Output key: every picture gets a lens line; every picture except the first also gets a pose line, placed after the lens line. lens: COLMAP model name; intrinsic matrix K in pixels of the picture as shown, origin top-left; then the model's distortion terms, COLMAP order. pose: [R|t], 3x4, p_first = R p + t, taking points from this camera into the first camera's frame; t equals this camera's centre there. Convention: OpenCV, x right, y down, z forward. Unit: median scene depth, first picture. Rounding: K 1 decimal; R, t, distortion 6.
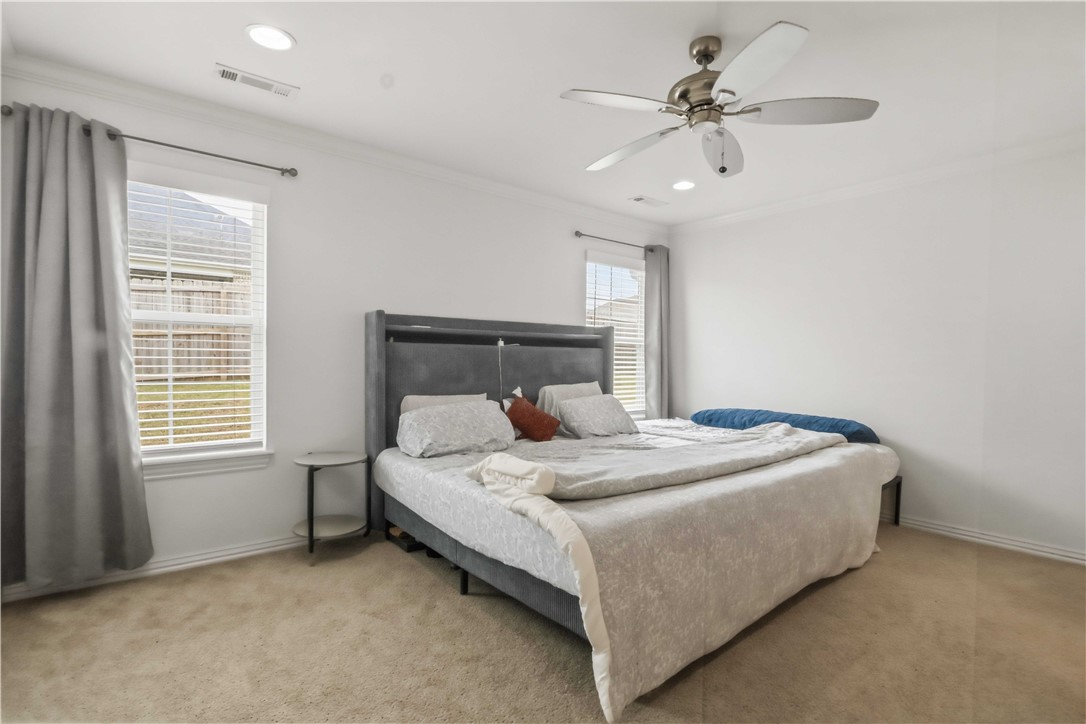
lens RADIAL K [[513.2, 0, 554.7], [0, 513.2, 347.7], [0, 0, 1]] dist [0.002077, -0.012488]
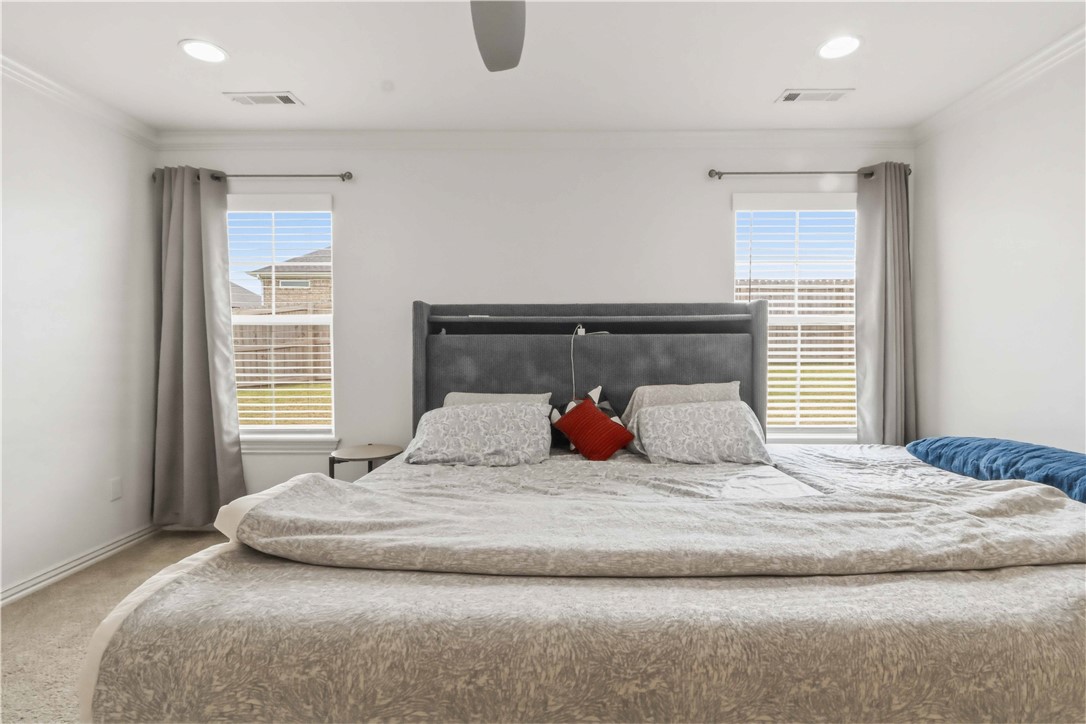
lens RADIAL K [[506.5, 0, 557.9], [0, 506.5, 350.5], [0, 0, 1]] dist [0.001083, -0.013133]
pose [[0.773347, -0.013748, -0.633834, 0.371887], [0.025108, 0.999645, 0.008953, 0.013507], [0.633486, -0.022838, 0.773417, 0.363840]]
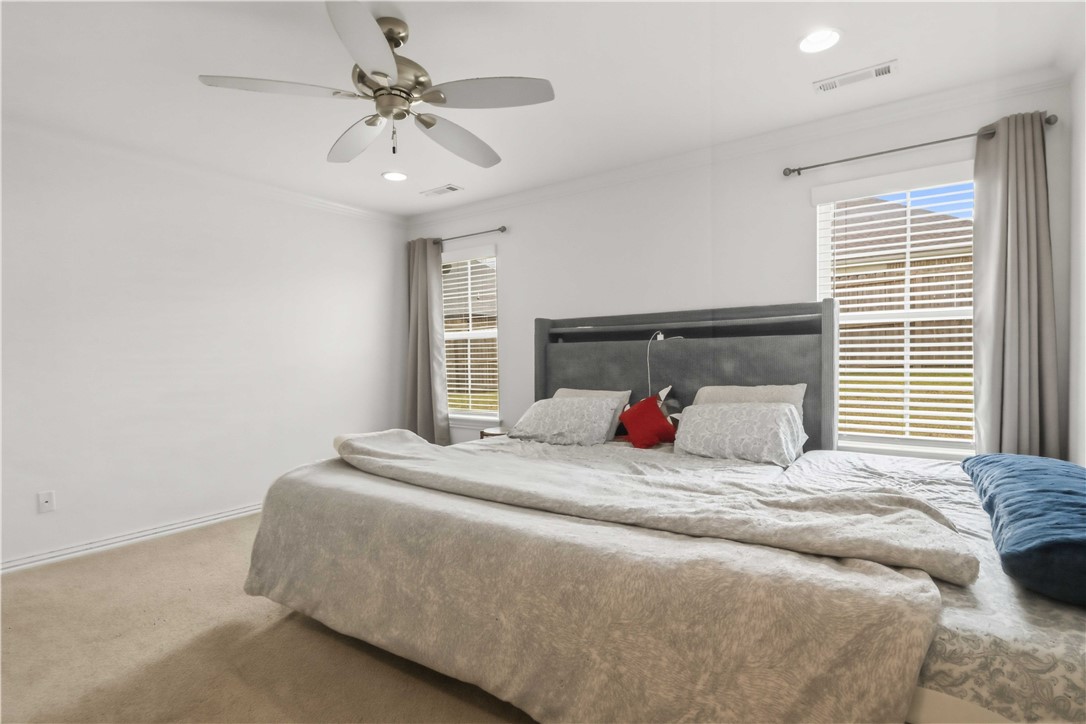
lens RADIAL K [[518.5, 0, 563.2], [0, 518.5, 356.8], [0, 0, 1]] dist [-0.026087, -0.000311]
pose [[0.286761, -0.017600, -0.957841, 0.722917], [0.039034, 0.999216, -0.006674, 0.025676], [0.957207, -0.035475, 0.287223, 0.575046]]
